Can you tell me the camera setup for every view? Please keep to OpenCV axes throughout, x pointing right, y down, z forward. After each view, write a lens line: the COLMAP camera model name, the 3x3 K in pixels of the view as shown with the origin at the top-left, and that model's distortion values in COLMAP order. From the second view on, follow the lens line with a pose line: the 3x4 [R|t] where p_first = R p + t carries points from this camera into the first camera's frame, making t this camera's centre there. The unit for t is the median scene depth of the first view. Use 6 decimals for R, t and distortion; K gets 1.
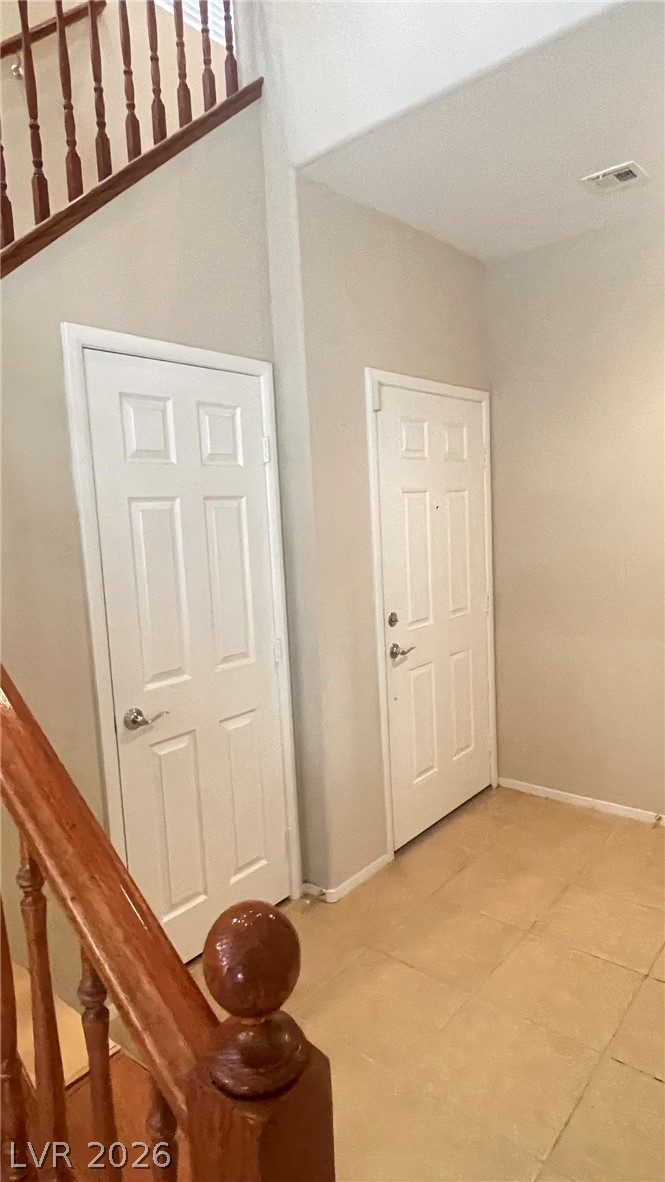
lens RADIAL K [[683.2, 0, 324.3], [0, 683.2, 598.3], [0, 0, 1]] dist [-0.007207, -0.000654]
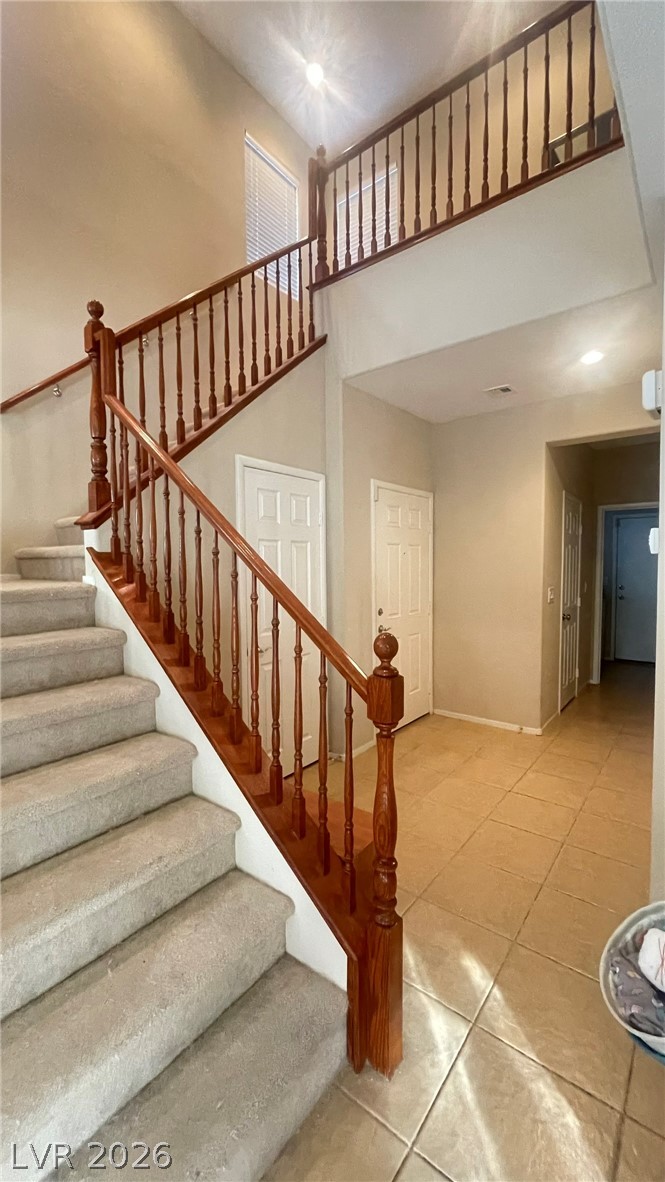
lens RADIAL K [[487.7, 0, 332.5], [0, 487.7, 591.0], [0, 0, 1]] dist [0.001253, 0.000022]
pose [[0.997864, 0.038851, 0.052511, -0.107571], [-0.035193, 0.997005, -0.068872, 0.074971], [-0.055029, 0.066876, 0.996243, -0.336216]]
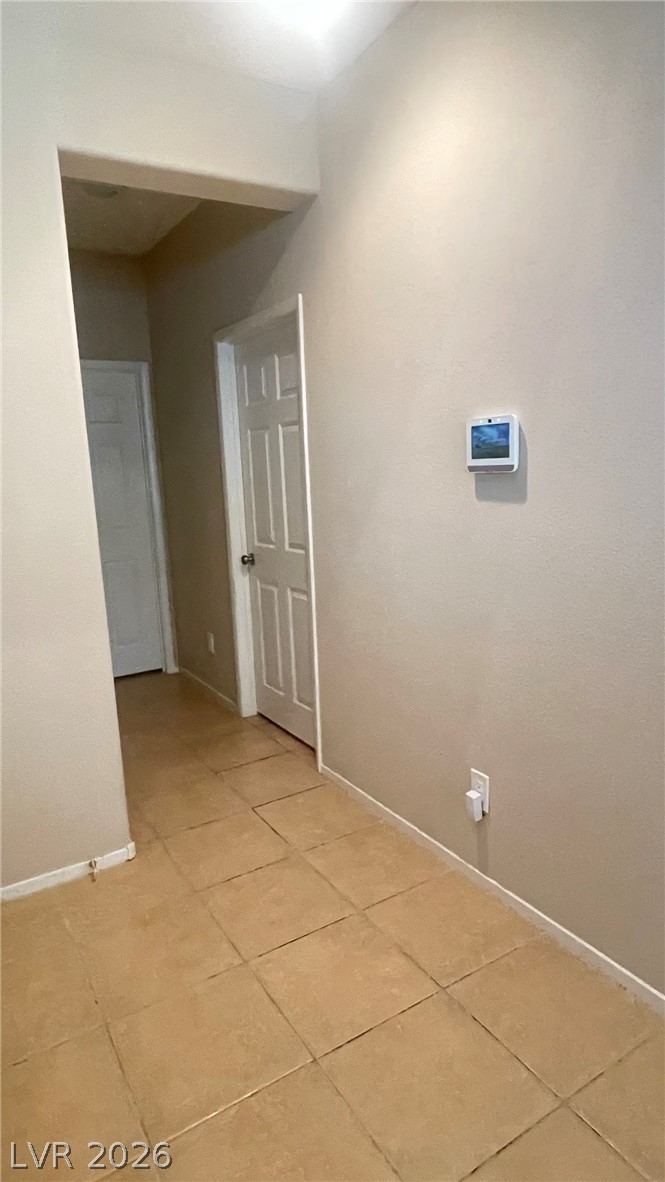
lens RADIAL K [[683.2, 0, 324.3], [0, 683.2, 598.3], [0, 0, 1]] dist [-0.007207, -0.000654]
pose [[0.307381, -0.160202, 0.938004, -0.126361], [0.141117, 0.982502, 0.121558, -0.038452], [-0.941065, 0.095004, 0.324609, 0.543836]]
